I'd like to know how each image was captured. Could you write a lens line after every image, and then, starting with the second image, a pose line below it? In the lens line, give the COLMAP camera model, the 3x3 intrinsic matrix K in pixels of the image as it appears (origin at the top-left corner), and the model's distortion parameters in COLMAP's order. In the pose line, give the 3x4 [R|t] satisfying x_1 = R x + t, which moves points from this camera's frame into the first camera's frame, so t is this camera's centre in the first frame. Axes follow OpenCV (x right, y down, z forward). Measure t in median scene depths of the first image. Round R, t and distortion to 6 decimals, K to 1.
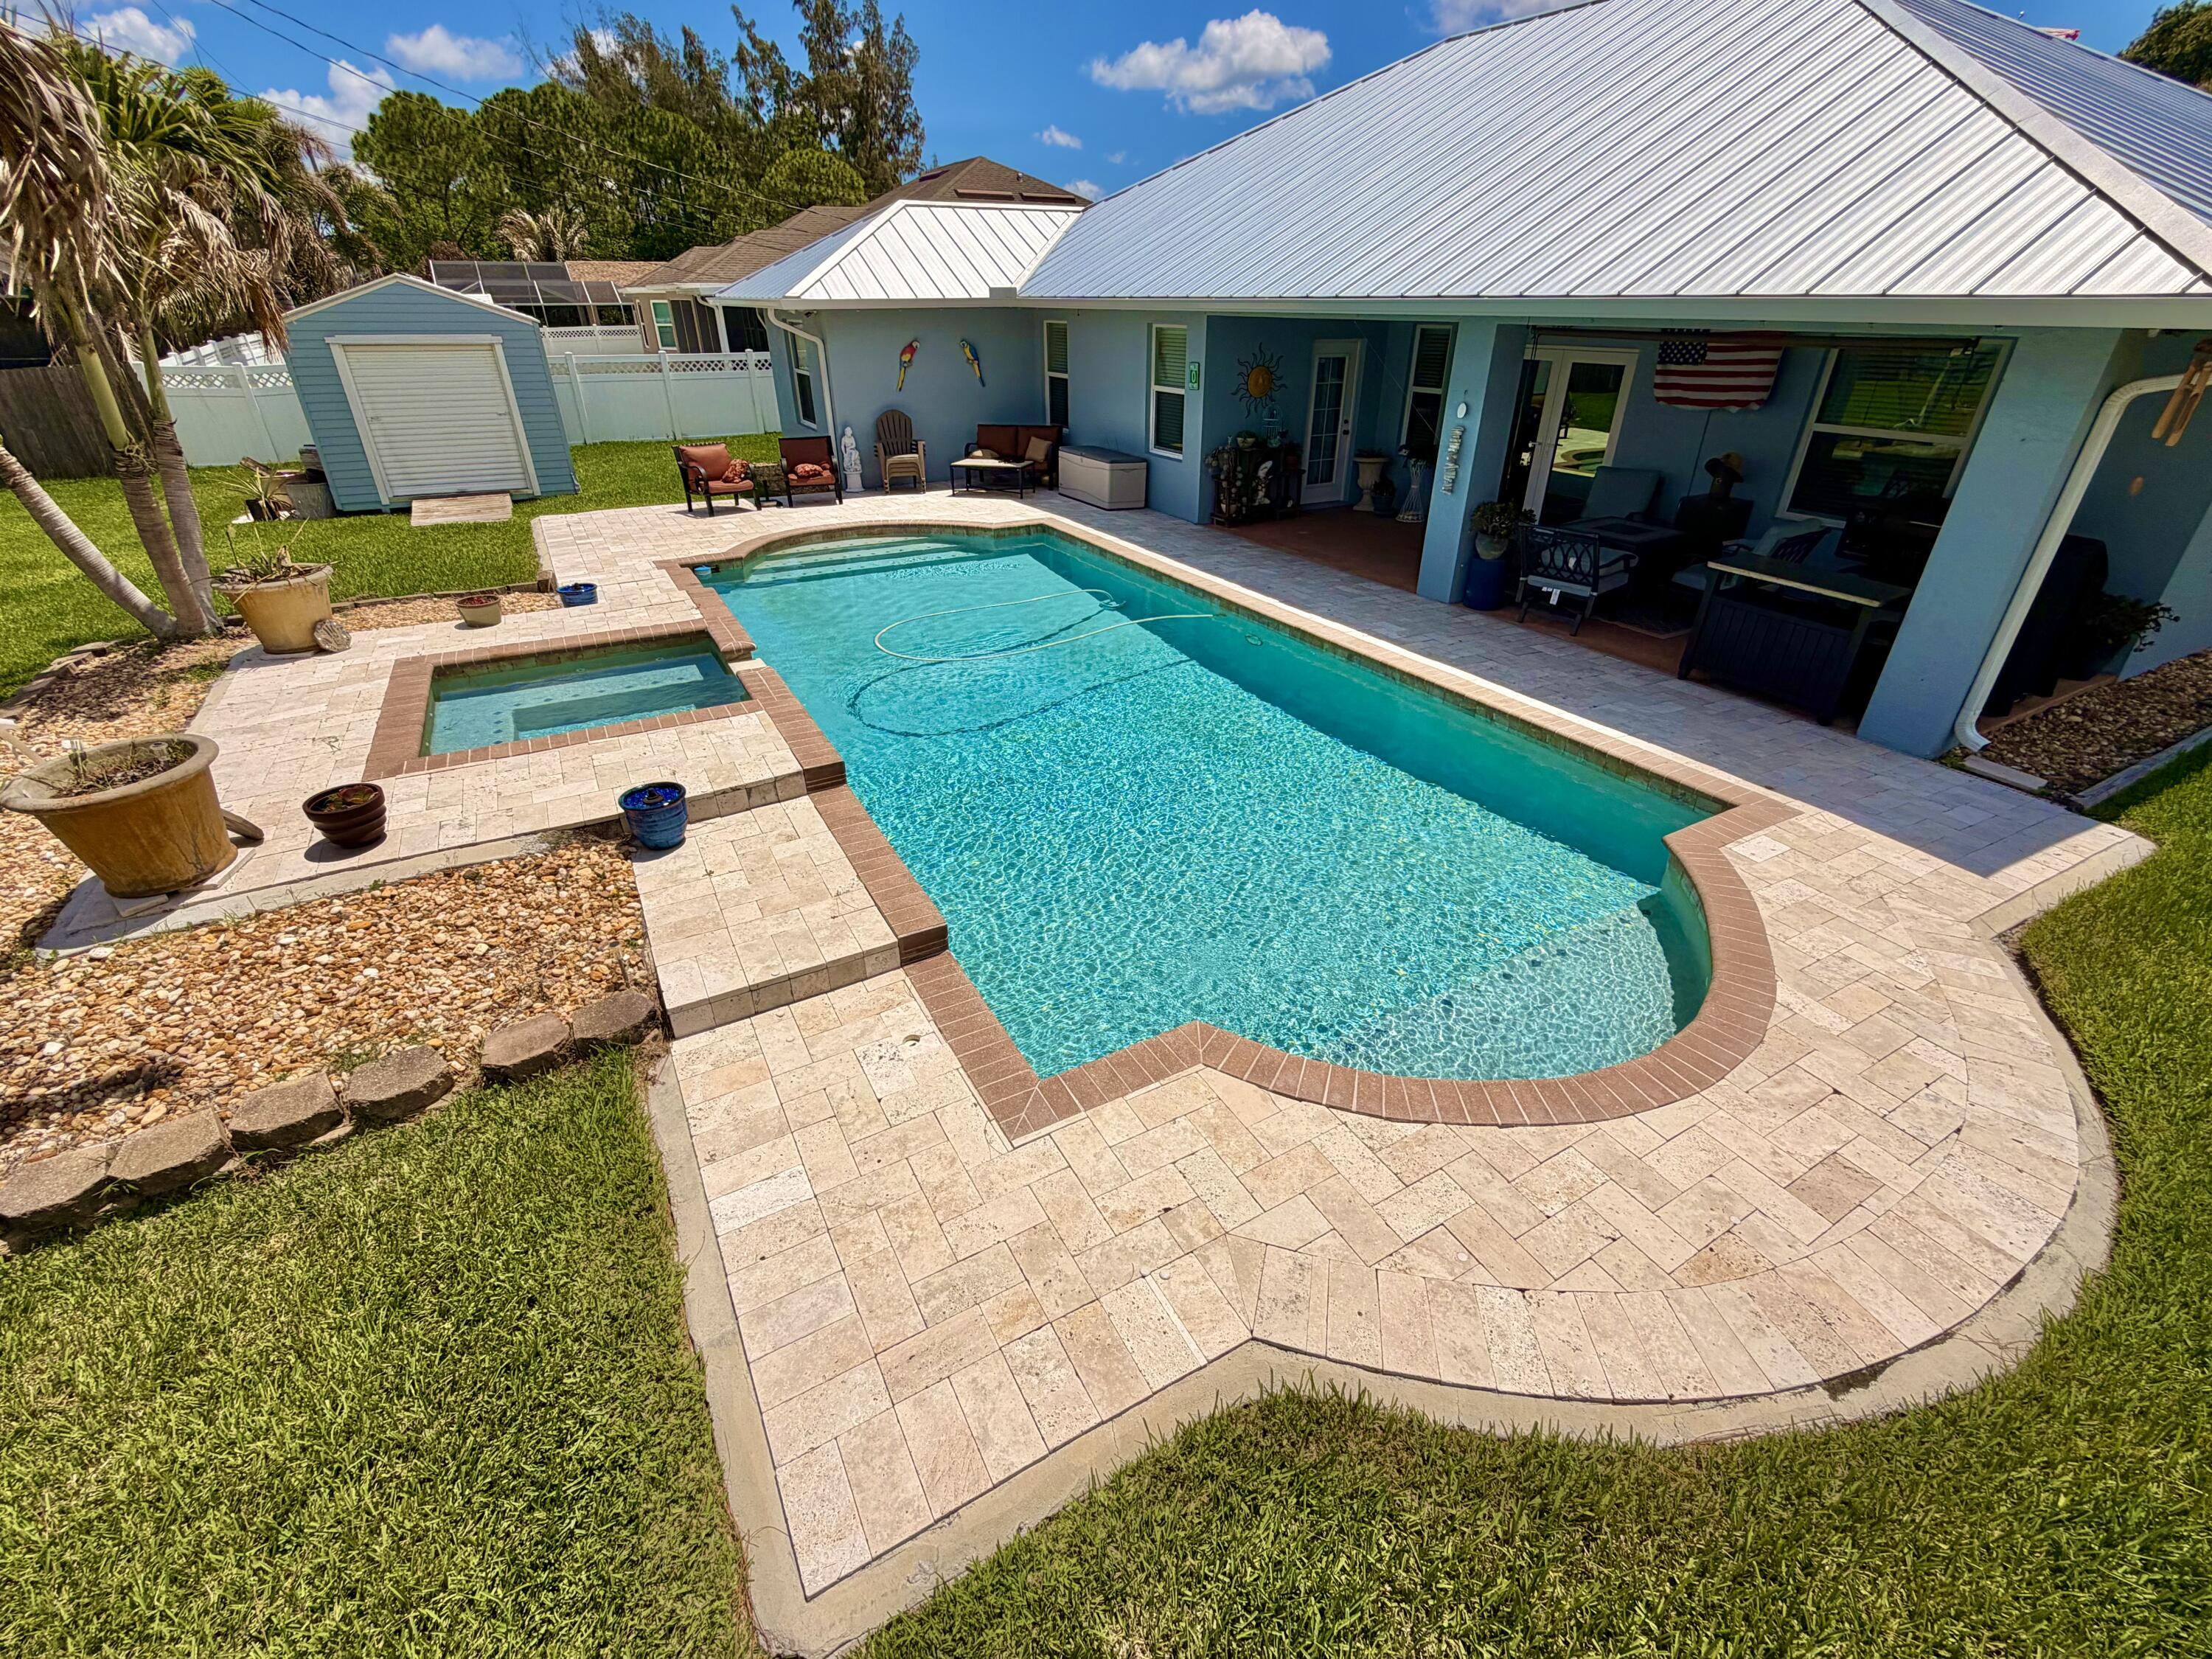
lens RADIAL K [[960.7, 0, 1106.7], [0, 960.7, 824.6], [0, 0, 1]] dist [0.000229, 0.000063]
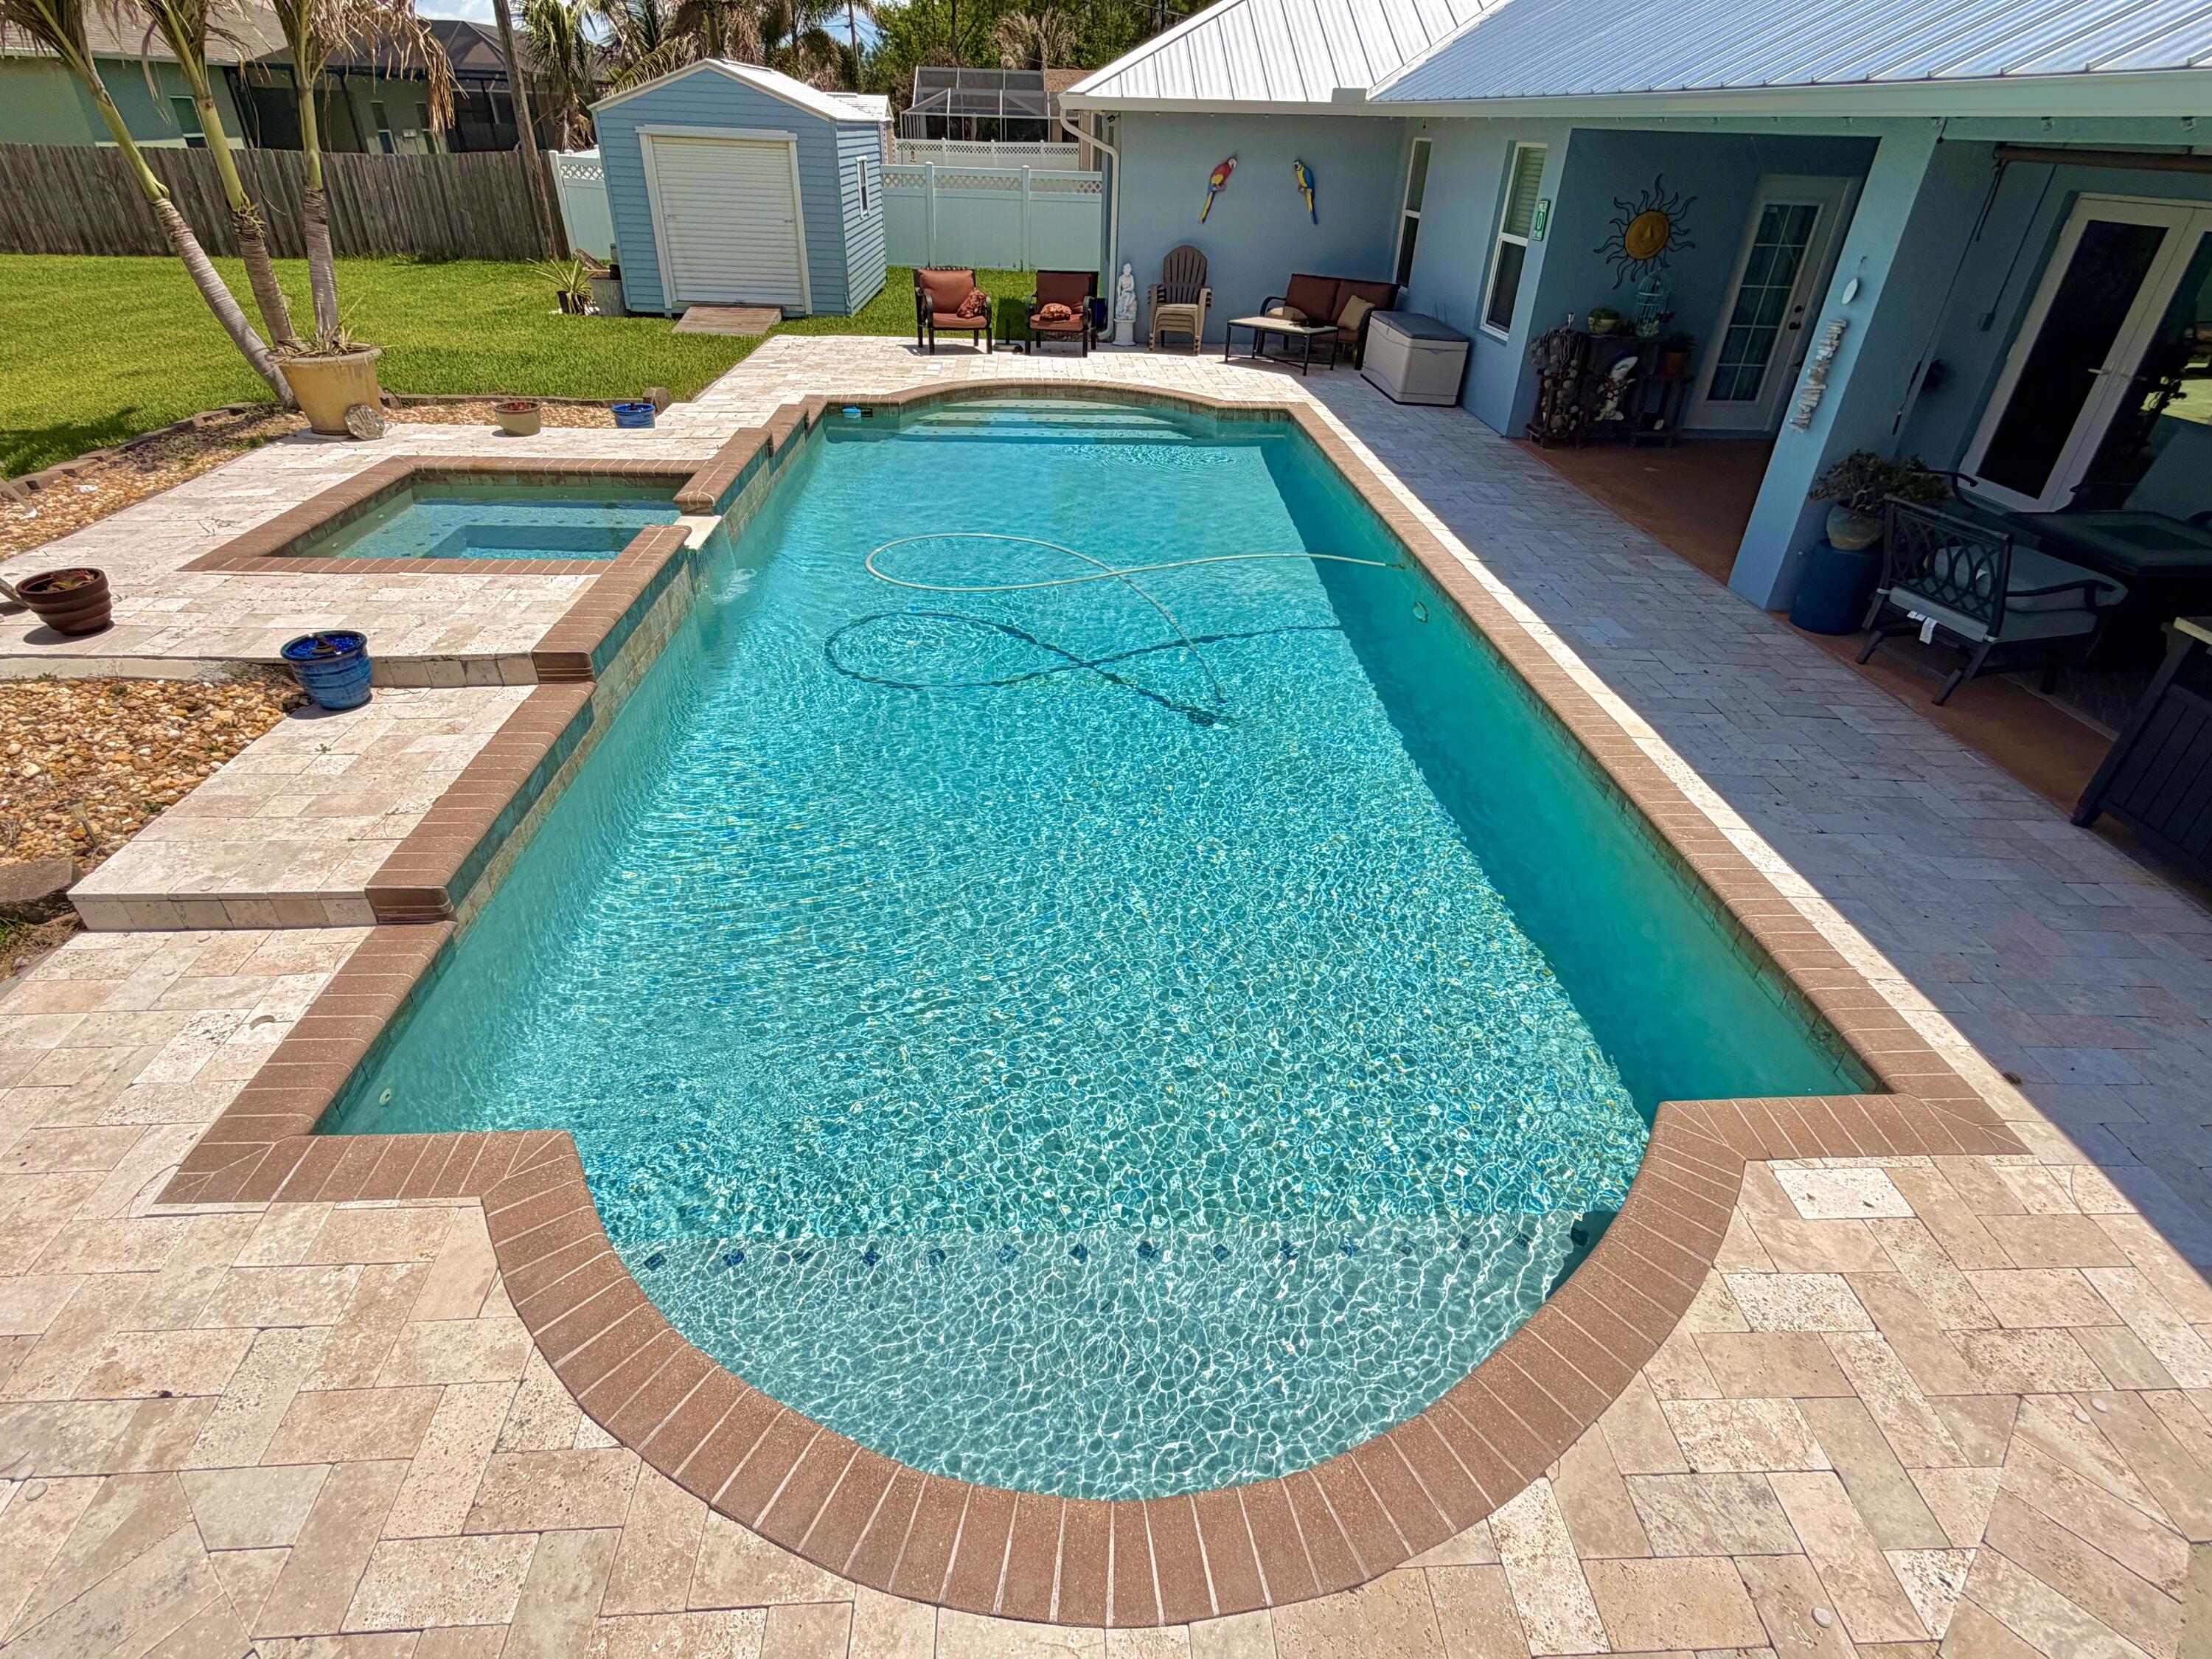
lens RADIAL K [[1113.6, 0, 1103.4], [0, 1113.6, 827.0], [0, 0, 1]] dist [0.003188, -0.000210]
pose [[0.896571, 0.256956, -0.360741, 0.285916], [-0.235400, 0.966392, 0.103309, -0.073451], [0.375163, -0.007706, 0.926927, 0.184237]]
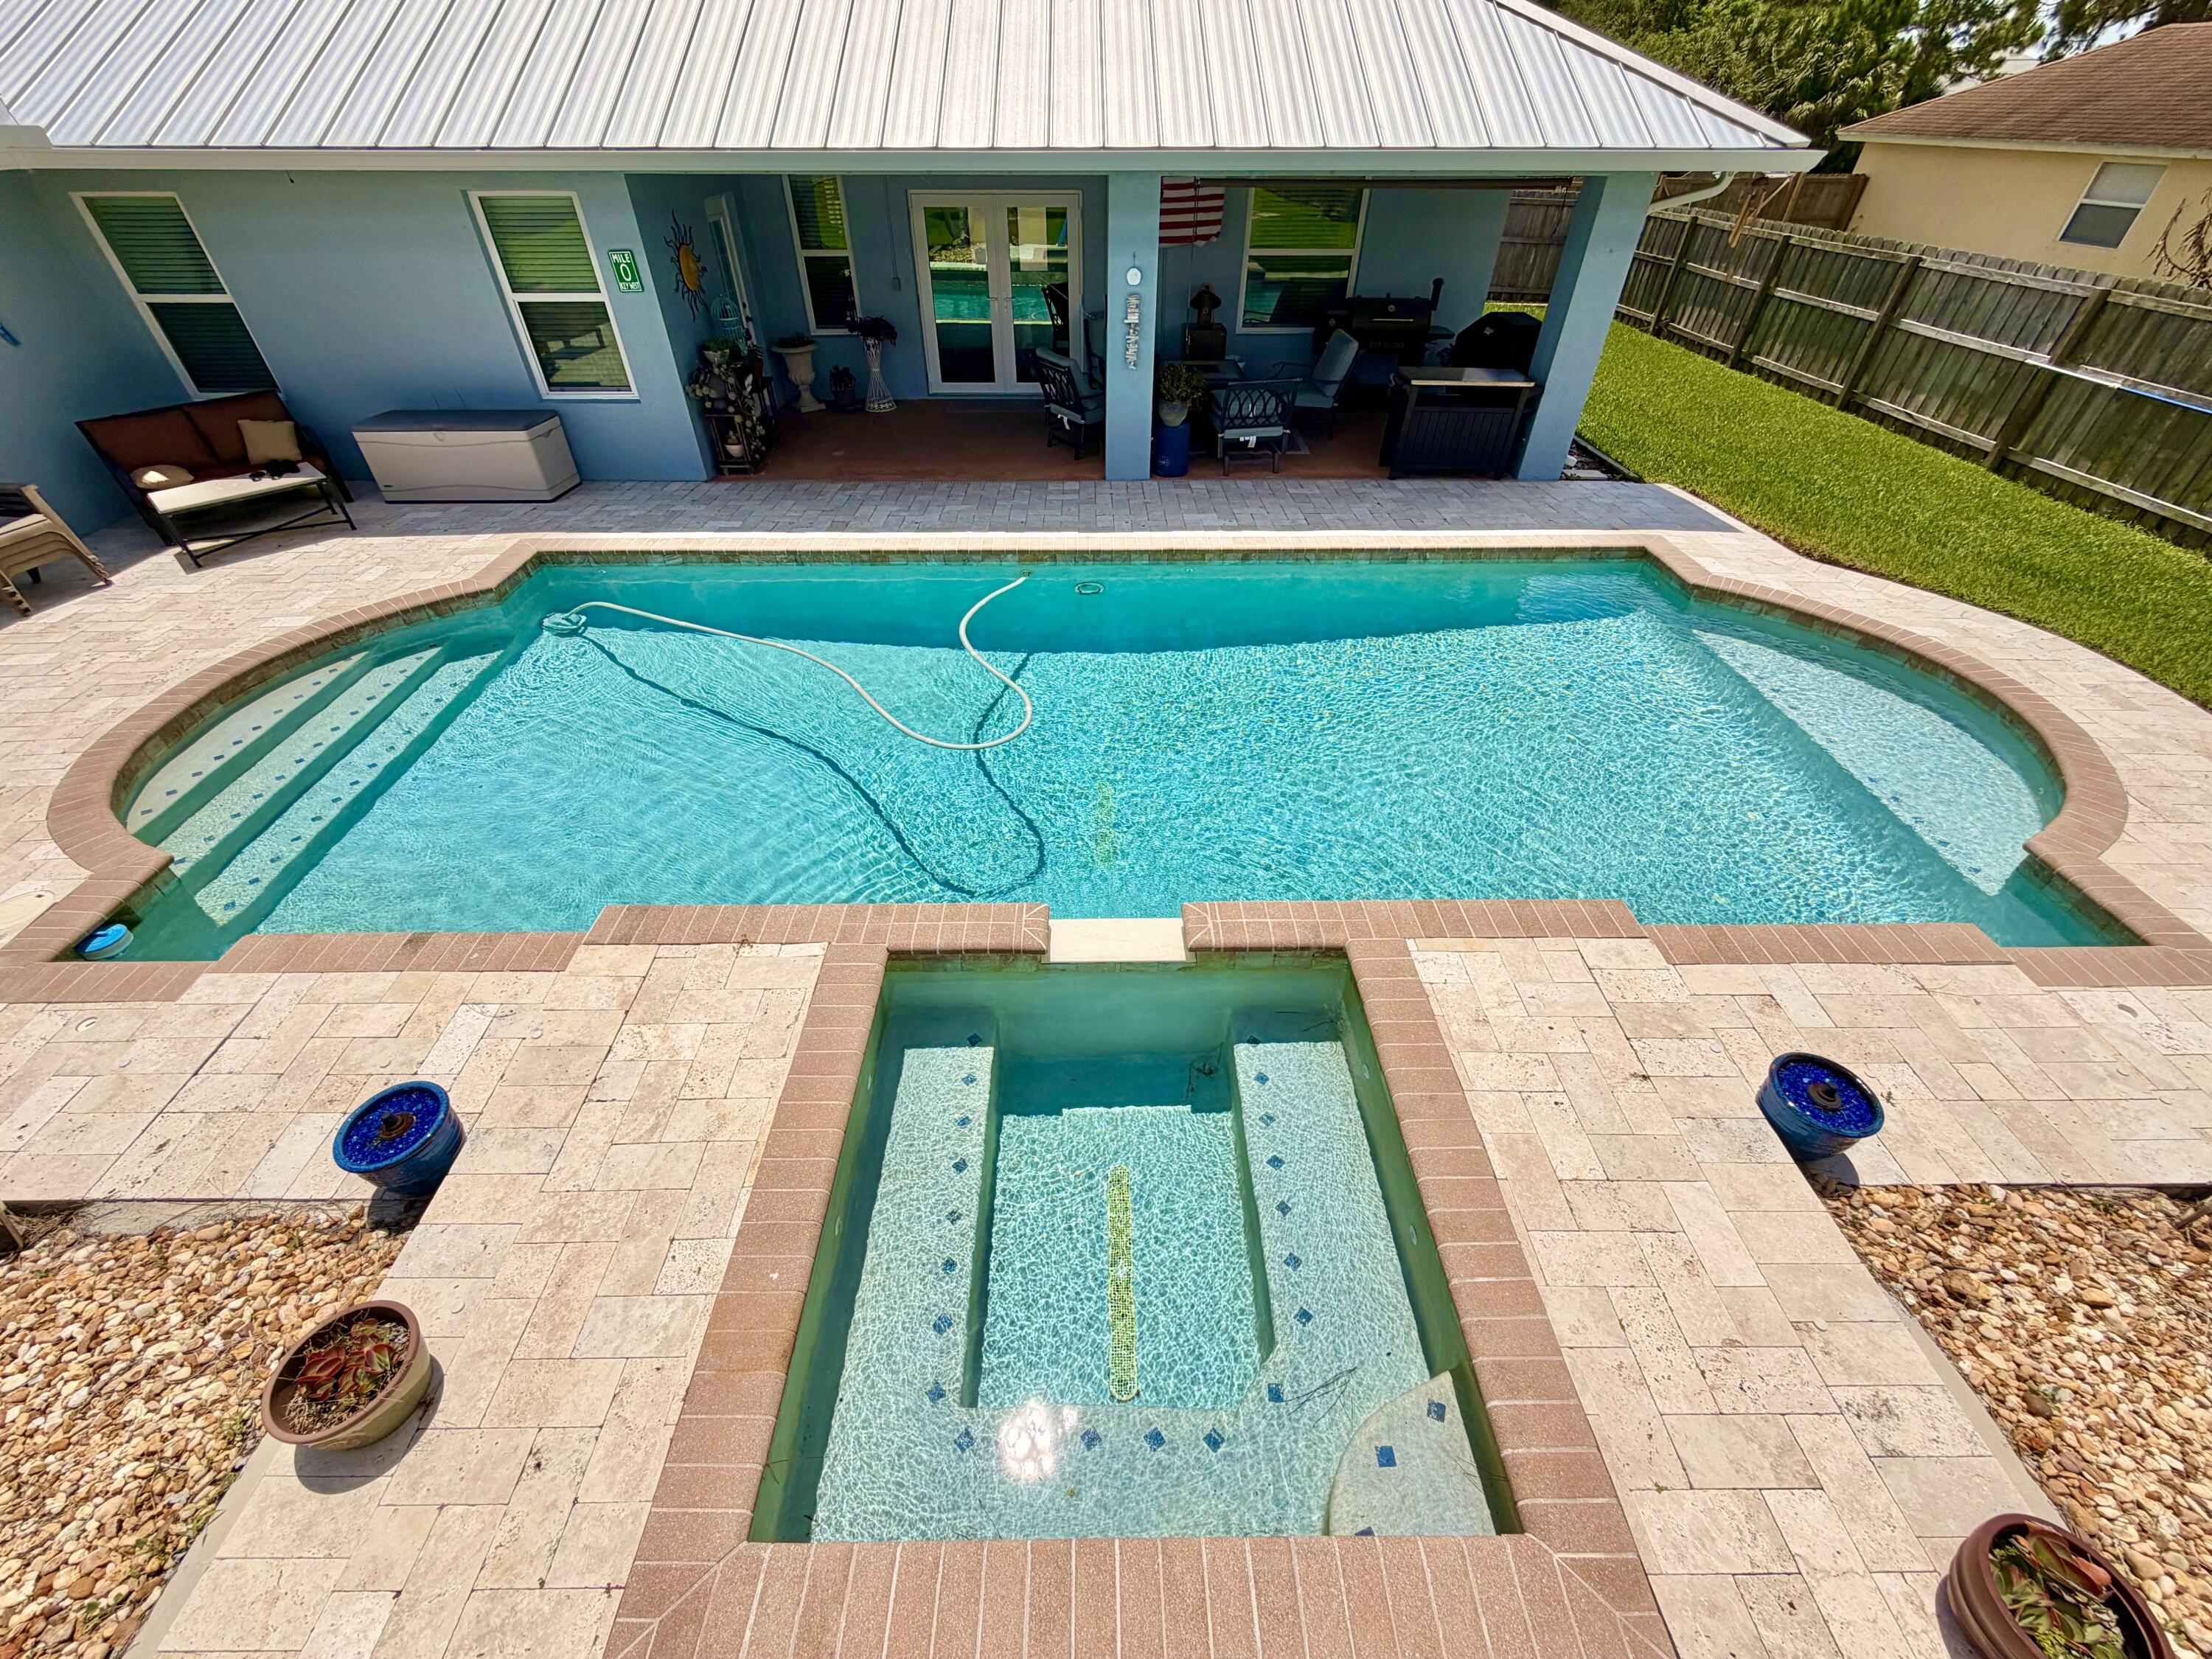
lens RADIAL K [[894.3, 0, 1102.2], [0, 894.3, 821.9], [0, 0, 1]] dist [-0.001214, 0.000097]
pose [[0.477892, -0.551611, 0.683626, -0.539558], [0.420914, 0.826881, 0.372960, -0.323236], [-0.771006, 0.109513, 0.627341, 0.521656]]
